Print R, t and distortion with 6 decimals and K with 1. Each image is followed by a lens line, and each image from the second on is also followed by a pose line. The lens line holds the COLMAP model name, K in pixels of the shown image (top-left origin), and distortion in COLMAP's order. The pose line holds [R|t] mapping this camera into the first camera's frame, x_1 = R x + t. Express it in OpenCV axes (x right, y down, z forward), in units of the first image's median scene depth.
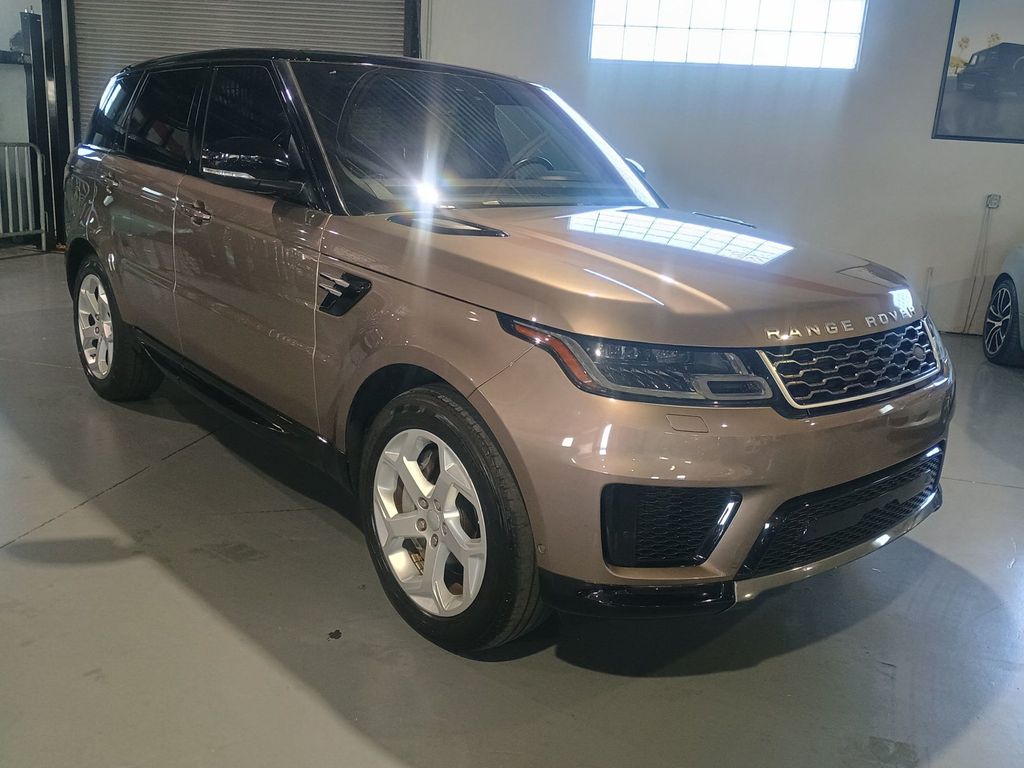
lens RADIAL K [[878.2, 0, 512.0], [0, 878.2, 384.0], [0, 0, 1]] dist [0.057077, -0.086179]
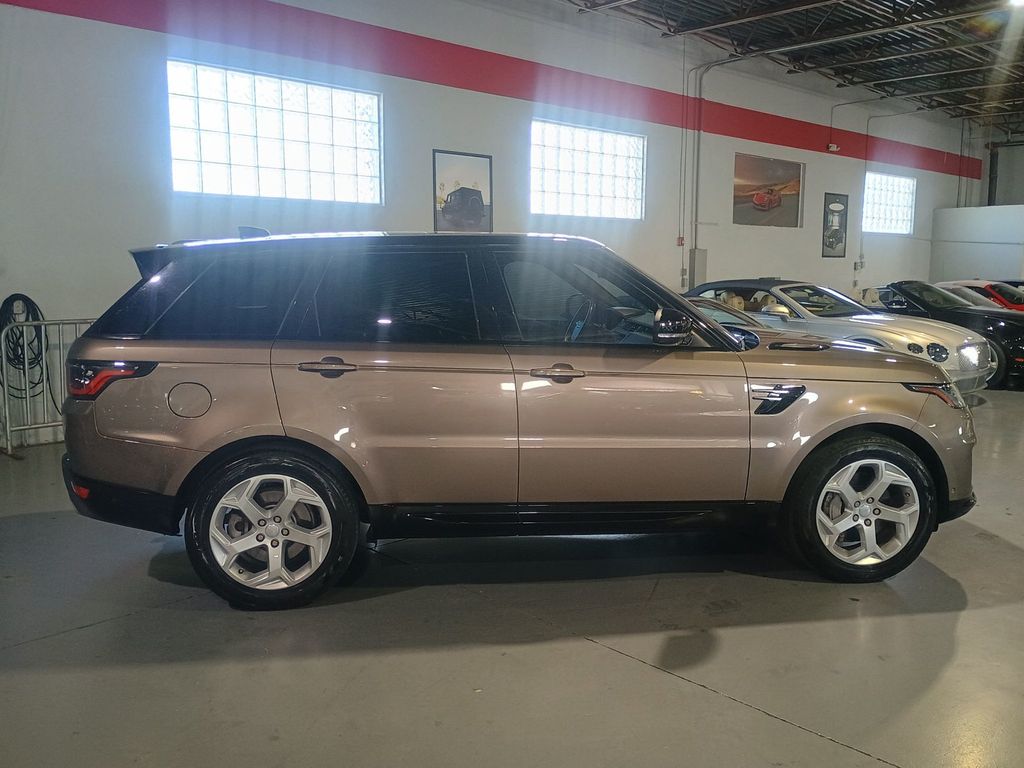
lens RADIAL K [[878.2, 0, 512.0], [0, 878.2, 384.0], [0, 0, 1]] dist [0.057077, -0.086179]
pose [[0.568977, -0.167400, 0.805135, -0.591521], [0.241885, 0.969819, 0.030705, -0.100617], [-0.785976, 0.177280, 0.592296, 0.150575]]
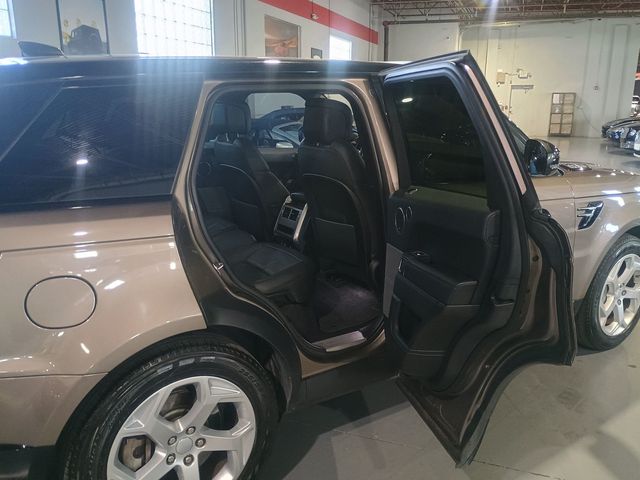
lens RADIAL K [[548.9, 0, 320.0], [0, 548.9, 240.0], [0, 0, 1]] dist [0.057077, -0.086179]
pose [[0.133045, -0.304515, 0.943170, -0.470508], [0.255600, 0.929982, 0.264202, -0.172652], [-0.957584, 0.205924, 0.201563, 0.452007]]
